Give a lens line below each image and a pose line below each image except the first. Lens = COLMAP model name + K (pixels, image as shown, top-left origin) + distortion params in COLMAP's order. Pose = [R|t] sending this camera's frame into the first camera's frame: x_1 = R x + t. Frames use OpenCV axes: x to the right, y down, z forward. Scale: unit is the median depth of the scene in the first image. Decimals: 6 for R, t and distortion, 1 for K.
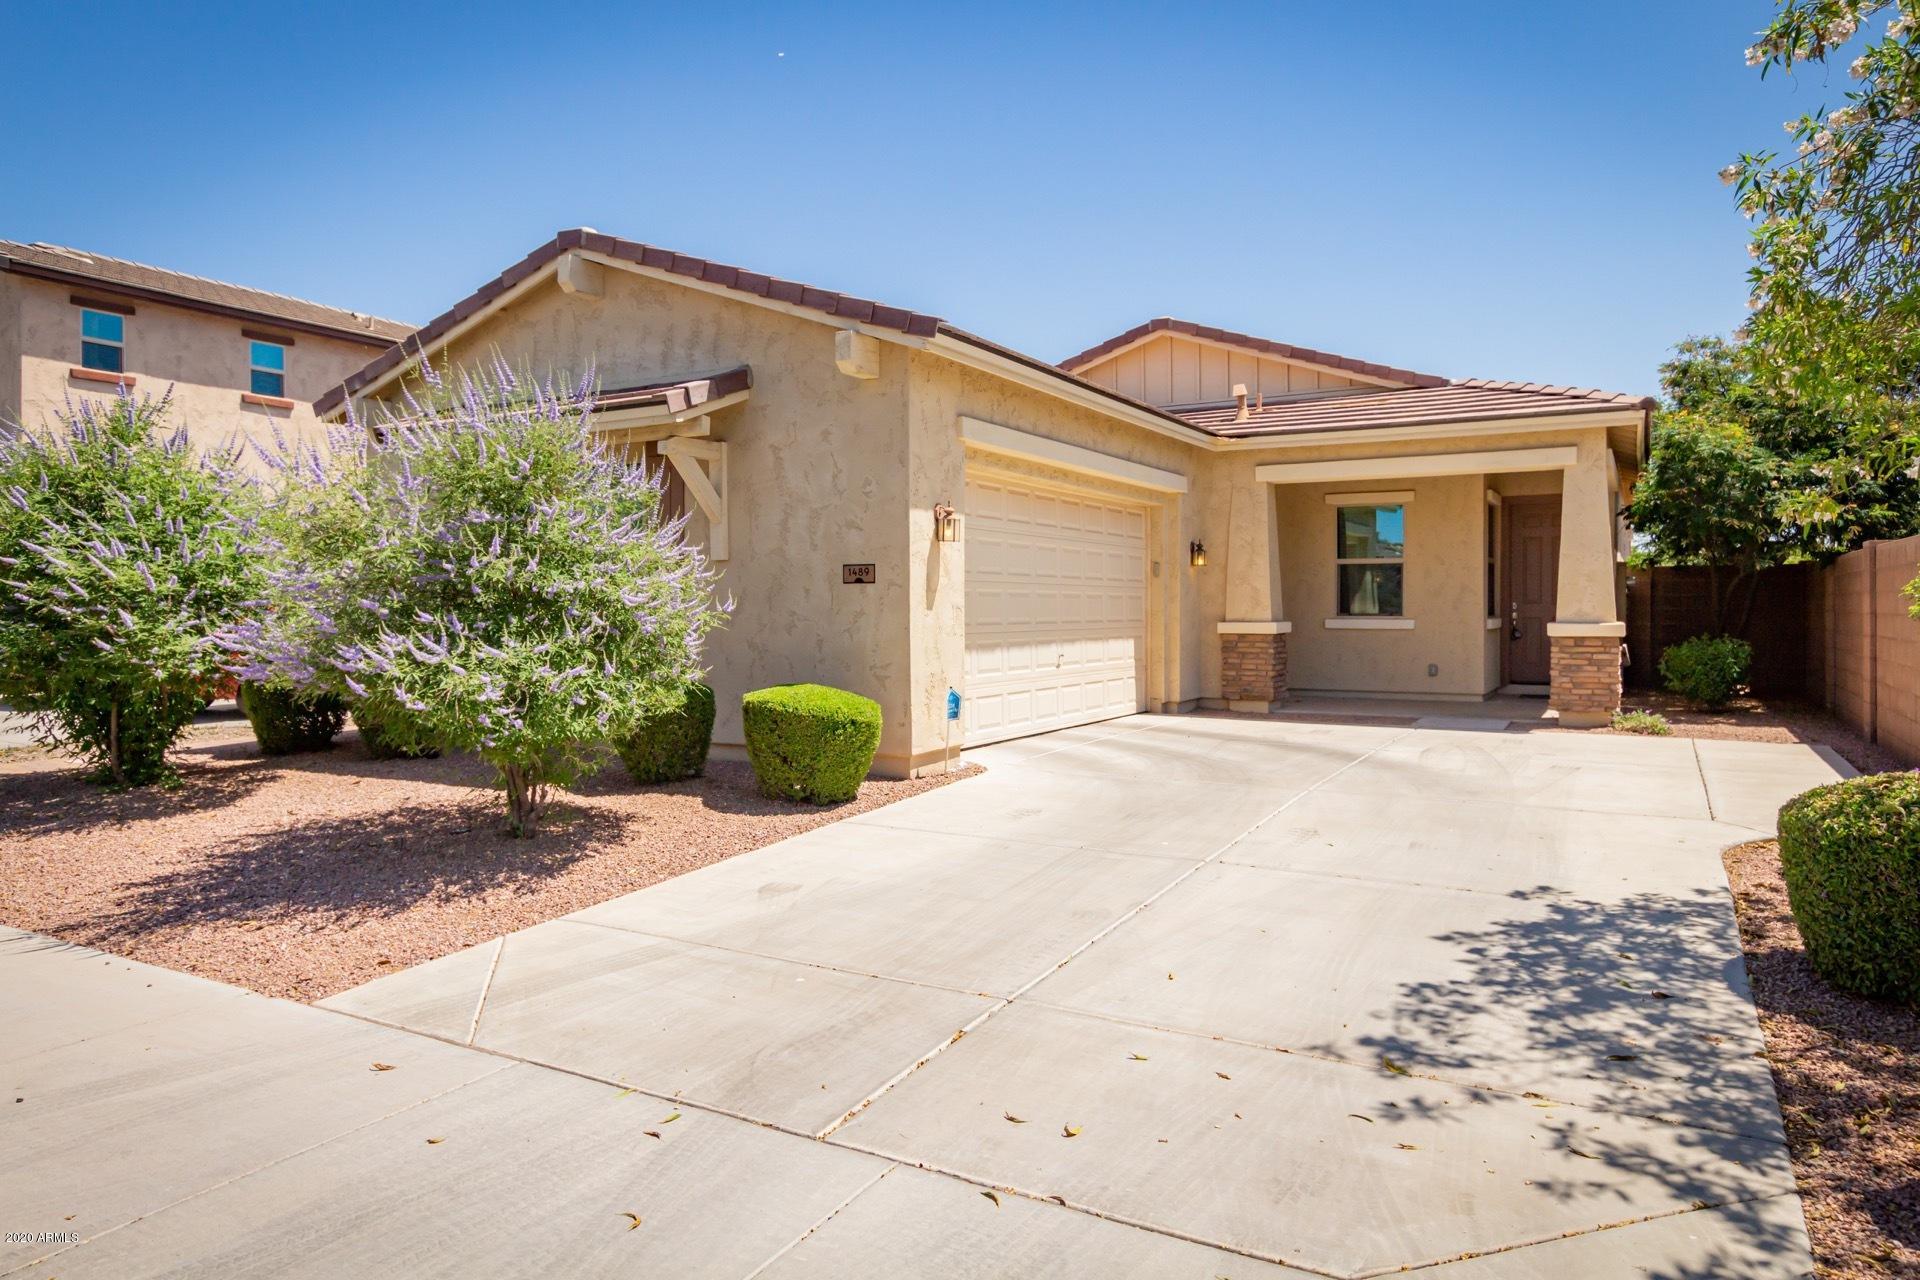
lens RADIAL K [[1151.3, 0, 969.9], [0, 1151.3, 652.1], [0, 0, 1]] dist [0.003734, 0.000949]
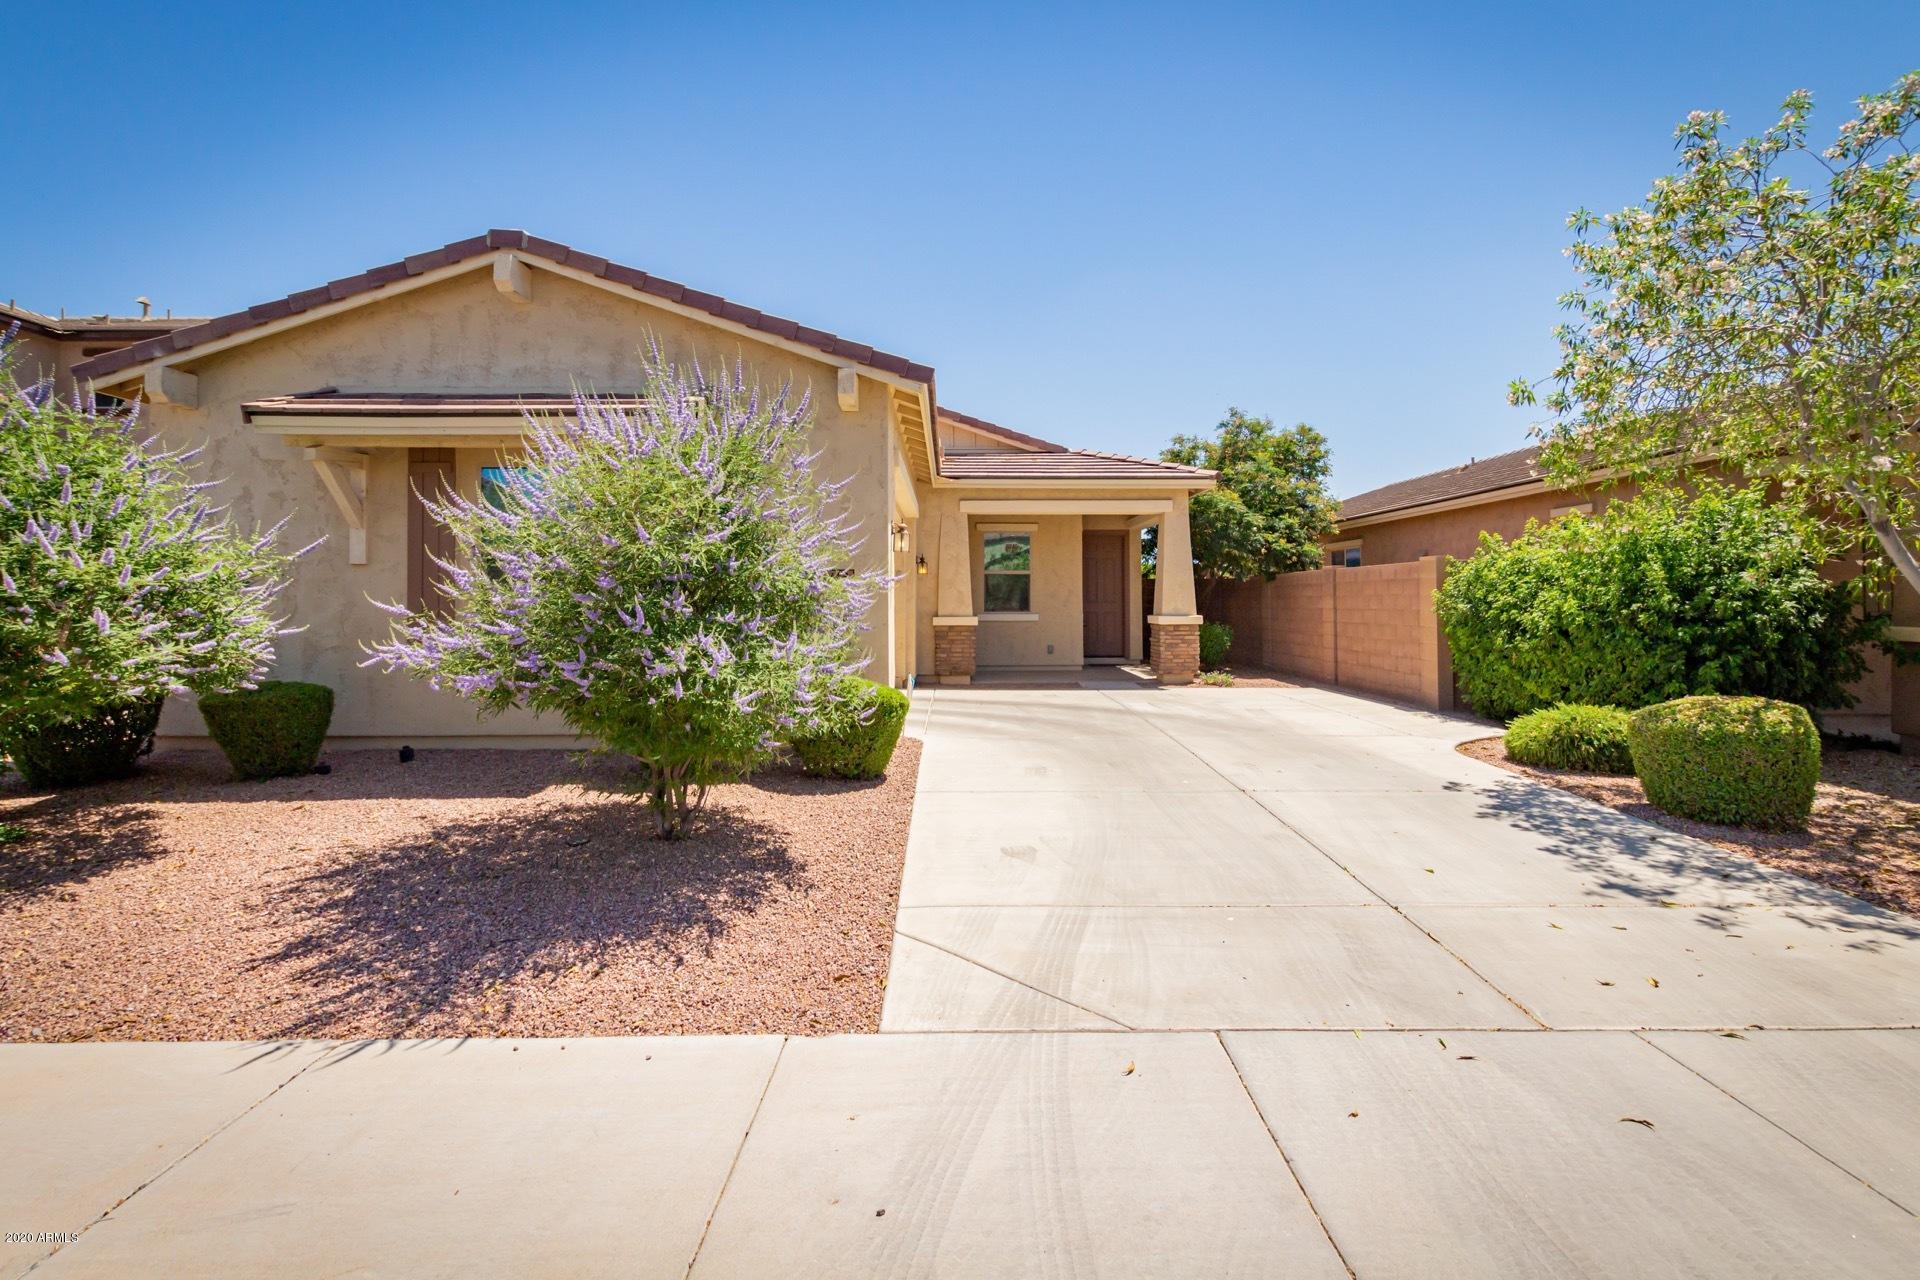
lens RADIAL K [[886.3, 0, 959.7], [0, 886.3, 621.2], [0, 0, 1]] dist [0.005237, 0.000140]
pose [[0.877136, -0.010420, 0.480129, -0.281365], [0.020408, 0.999670, -0.015589, -0.005351], [-0.479808, 0.023472, 0.877059, 0.107869]]
